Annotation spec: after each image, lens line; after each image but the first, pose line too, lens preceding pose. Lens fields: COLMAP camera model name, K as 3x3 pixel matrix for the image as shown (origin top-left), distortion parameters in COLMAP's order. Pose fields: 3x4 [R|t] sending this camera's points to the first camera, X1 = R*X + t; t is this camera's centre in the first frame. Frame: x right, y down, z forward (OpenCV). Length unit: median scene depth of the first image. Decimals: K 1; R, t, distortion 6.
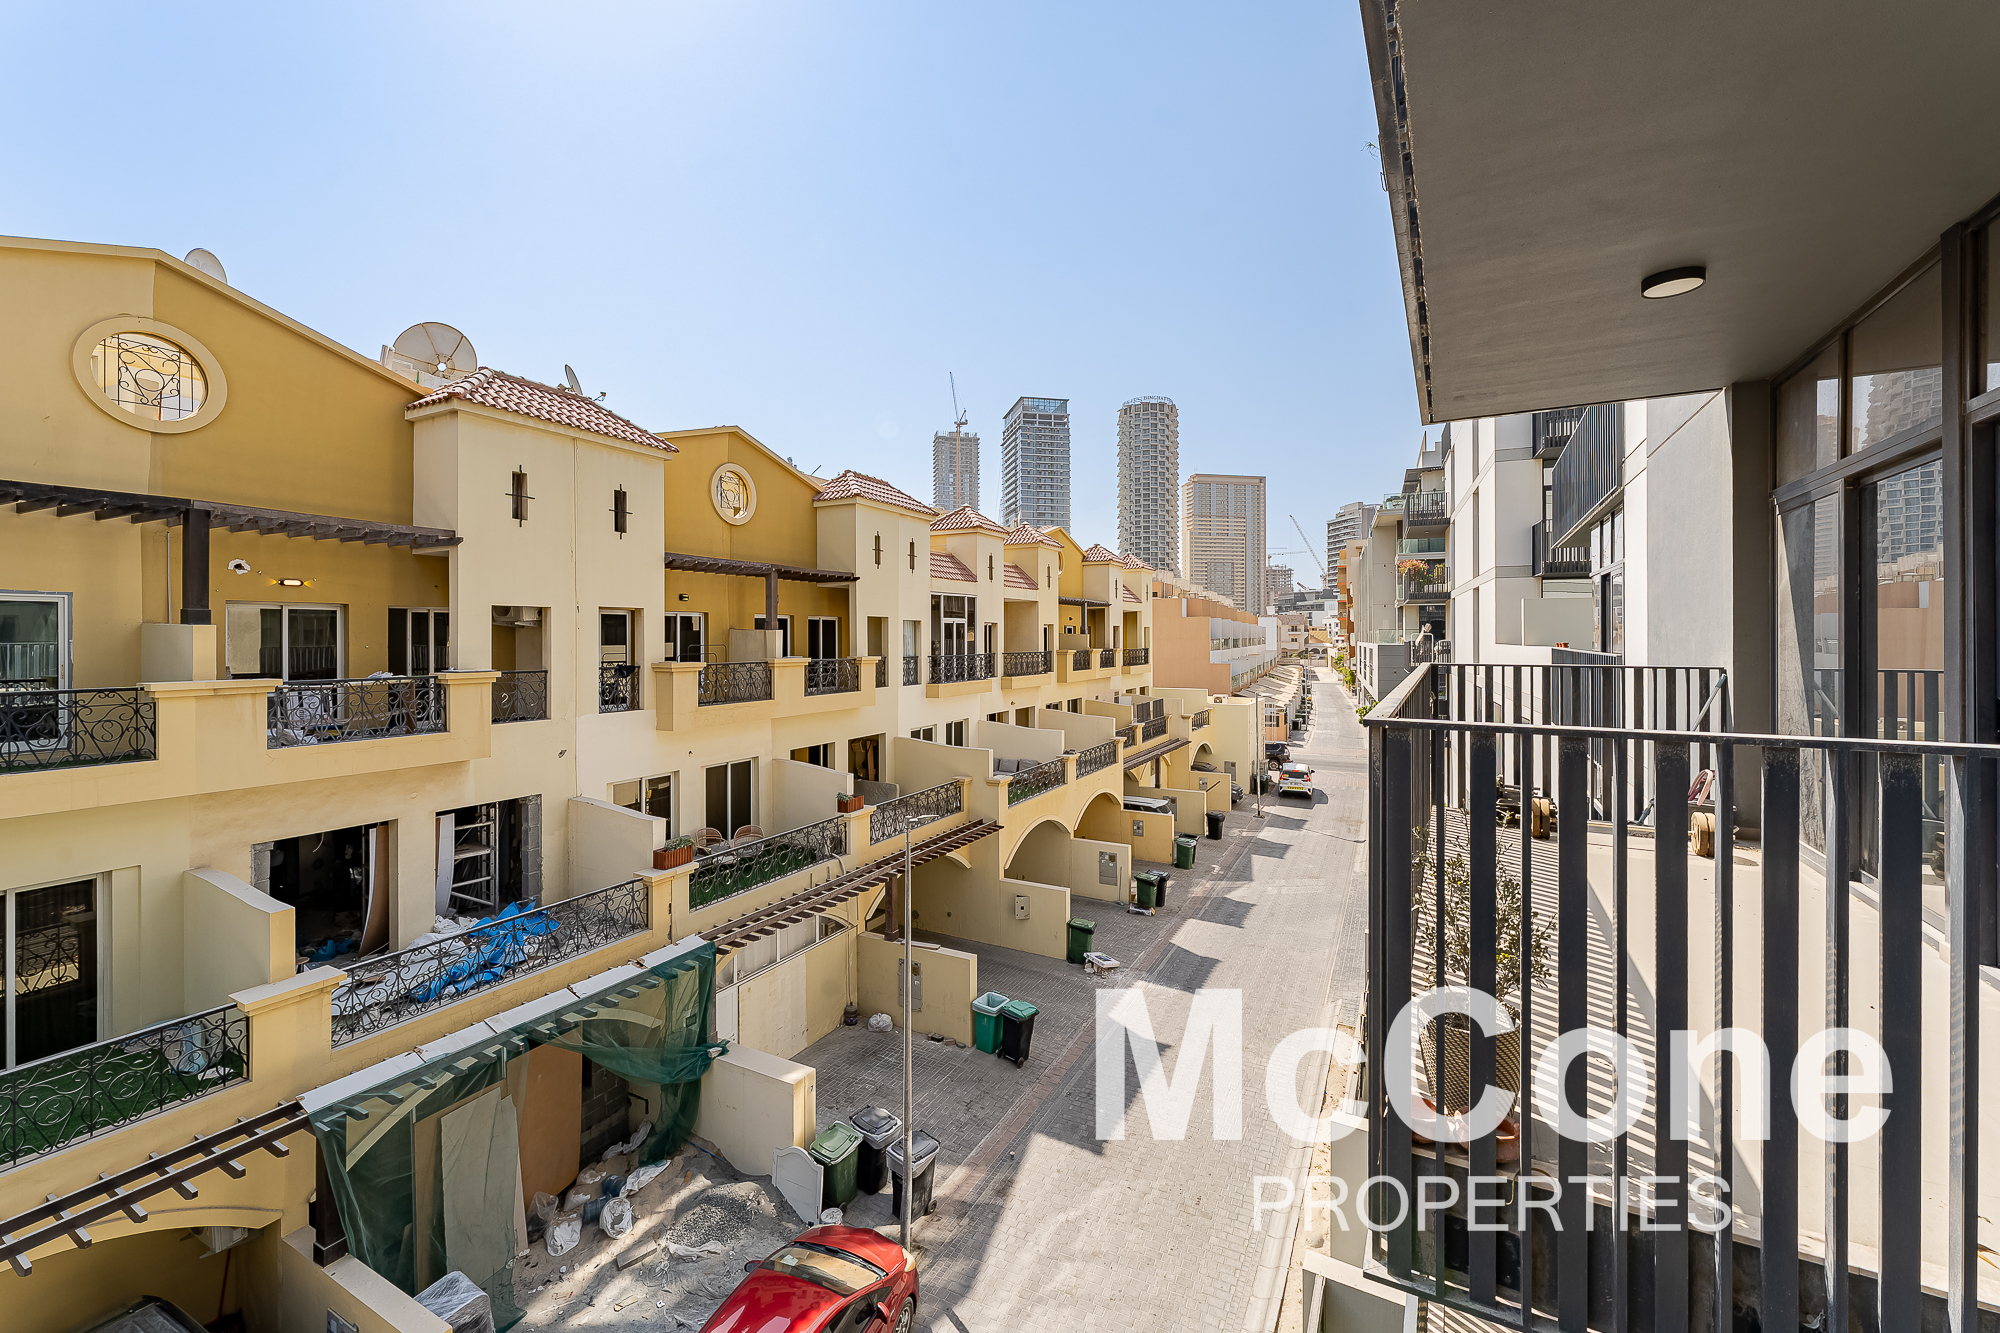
lens RADIAL K [[821.4, 0, 998.6], [0, 821.4, 643.9], [0, 0, 1]] dist [-0.000733, -0.000044]
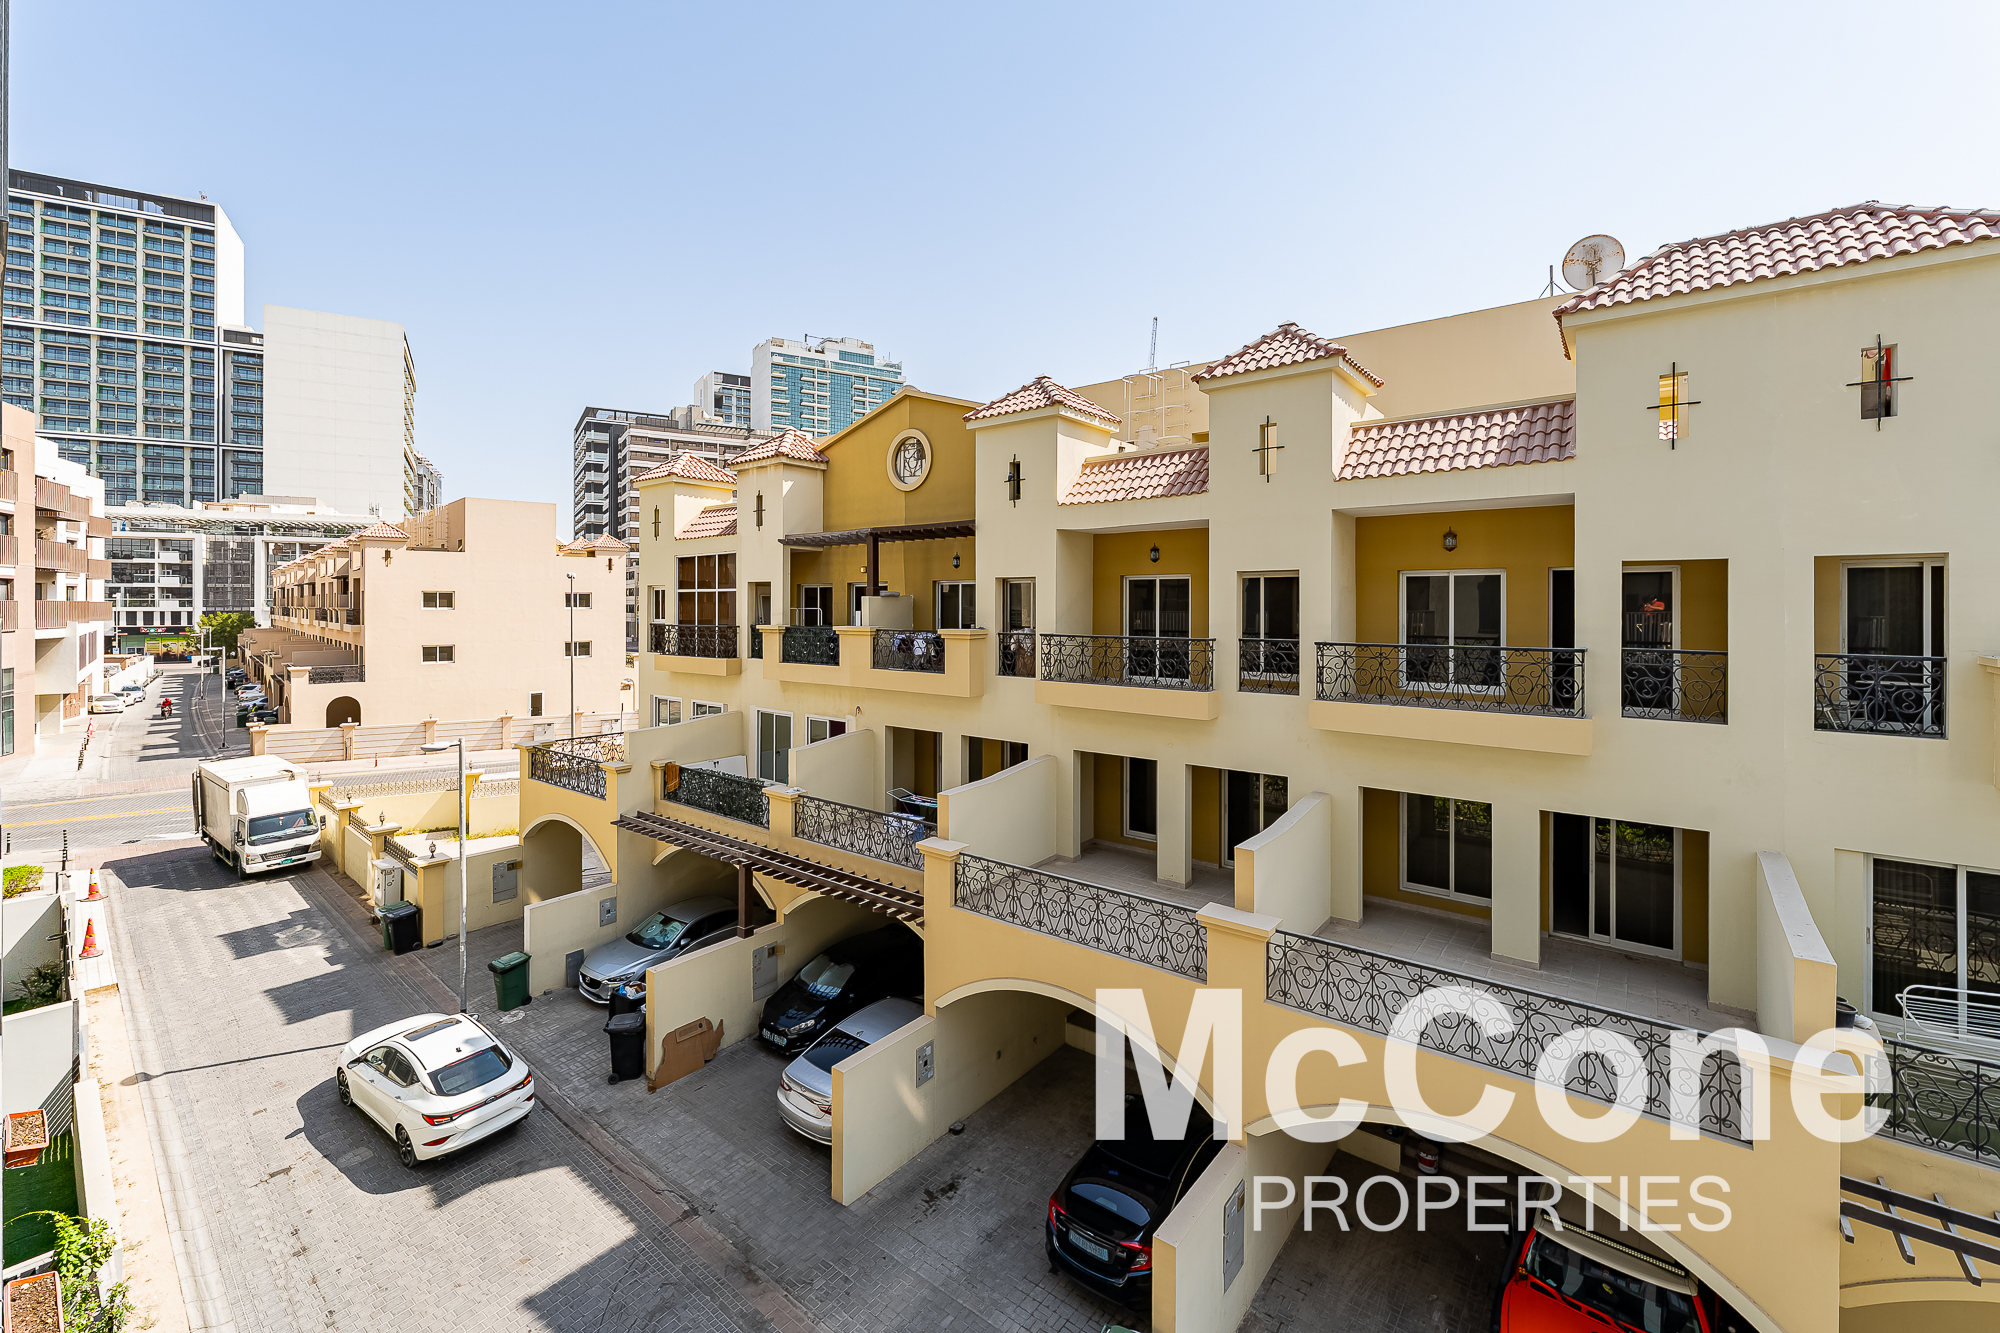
lens RADIAL K [[824.1, 0, 939.0], [0, 824.1, 602.3], [0, 0, 1]] dist [-0.000766, -0.000091]
pose [[-0.218911, -0.002545, -0.975741, 0.490790], [-0.007617, 0.999971, -0.000899, -0.007334], [0.975715, 0.007235, -0.218924, 0.974346]]
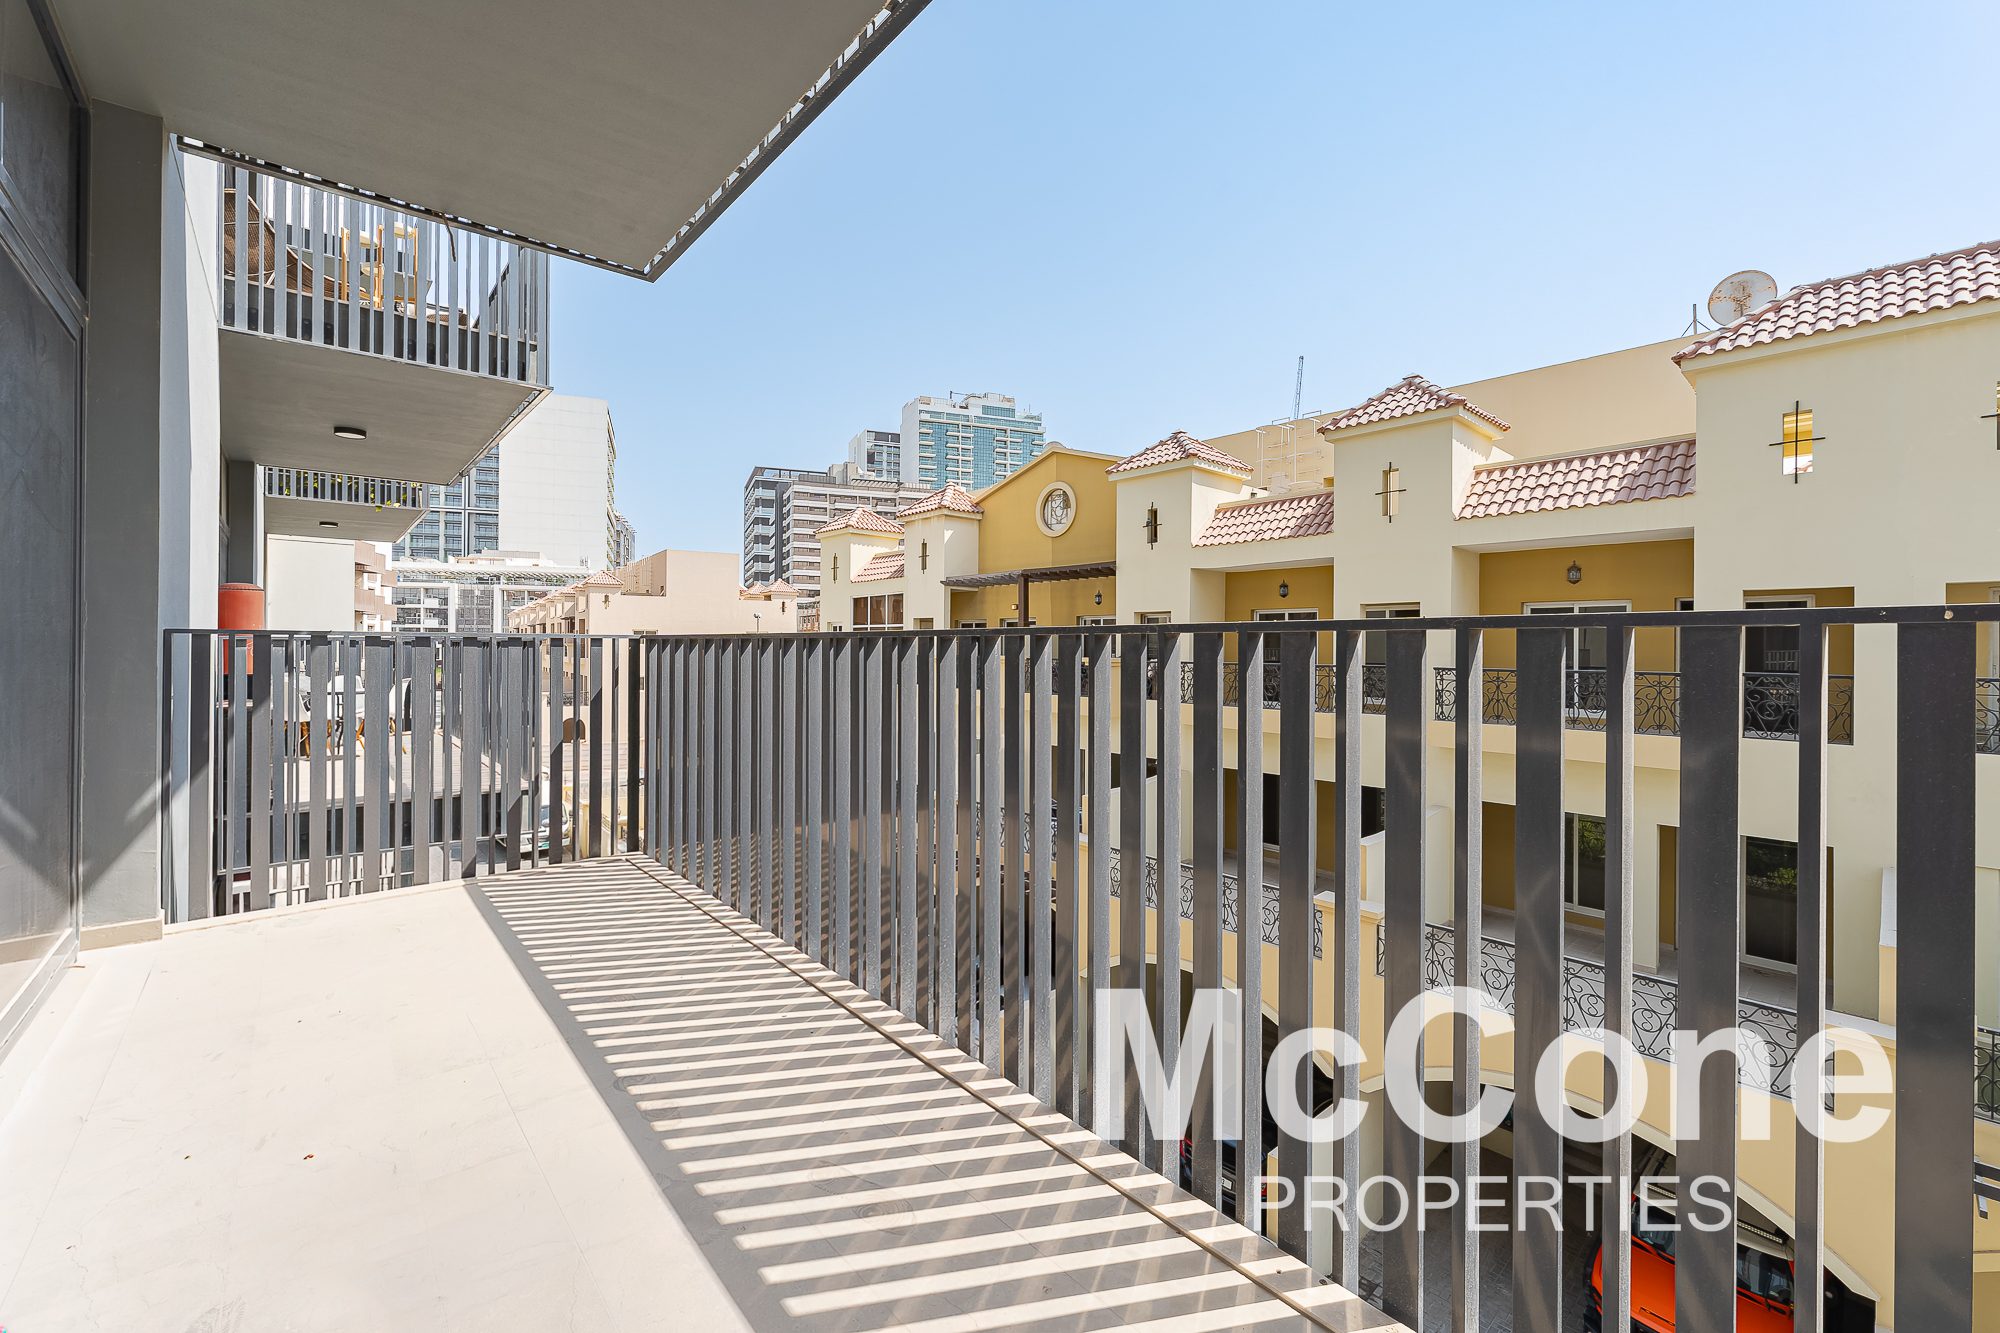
lens RADIAL K [[787.5, 0, 944.2], [0, 787.5, 641.6], [0, 0, 1]] dist [0.000532, 0.000007]
pose [[-0.378342, -0.007267, -0.925638, 0.540787], [-0.012469, 0.999918, -0.002753, -0.000092], [0.925582, 0.010500, -0.378401, 0.981428]]
